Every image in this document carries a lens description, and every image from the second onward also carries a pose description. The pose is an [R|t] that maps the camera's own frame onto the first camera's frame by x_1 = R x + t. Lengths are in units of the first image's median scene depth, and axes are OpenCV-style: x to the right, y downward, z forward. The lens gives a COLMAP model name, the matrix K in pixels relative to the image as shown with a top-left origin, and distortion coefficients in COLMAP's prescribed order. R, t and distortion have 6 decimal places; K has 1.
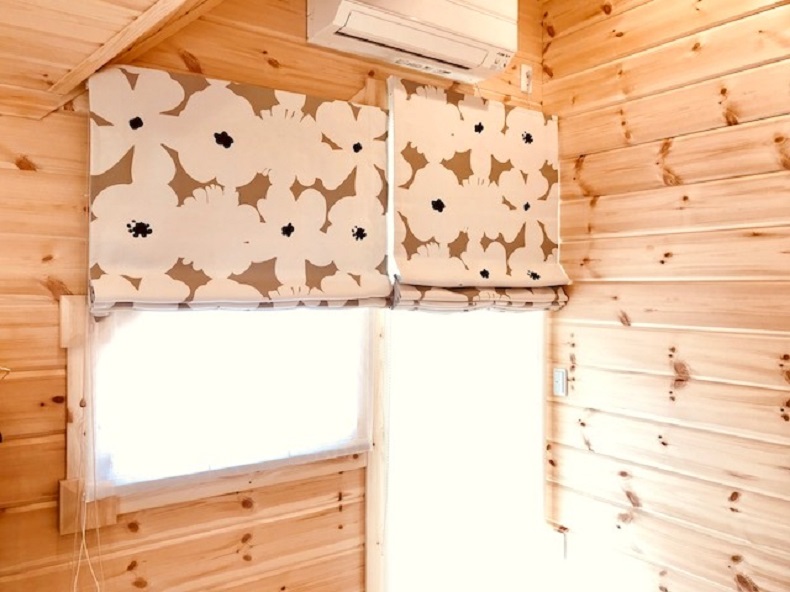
lens RADIAL K [[643.2, 0, 395.0], [0, 643.2, 296.0], [0, 0, 1]] dist [0.015721, 0.004119]
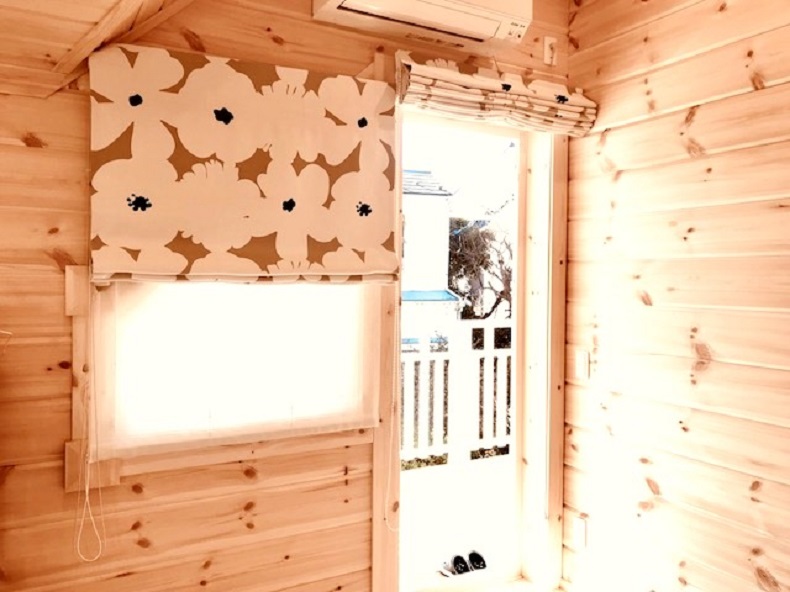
lens RADIAL K [[643.2, 0, 395.0], [0, 643.2, 296.0], [0, 0, 1]] dist [0.015721, 0.004119]
pose [[0.993989, 0.007646, -0.109213, 0.112075], [-0.006131, 0.999880, 0.014206, 0.025319], [0.109308, -0.013451, 0.993917, 0.010048]]
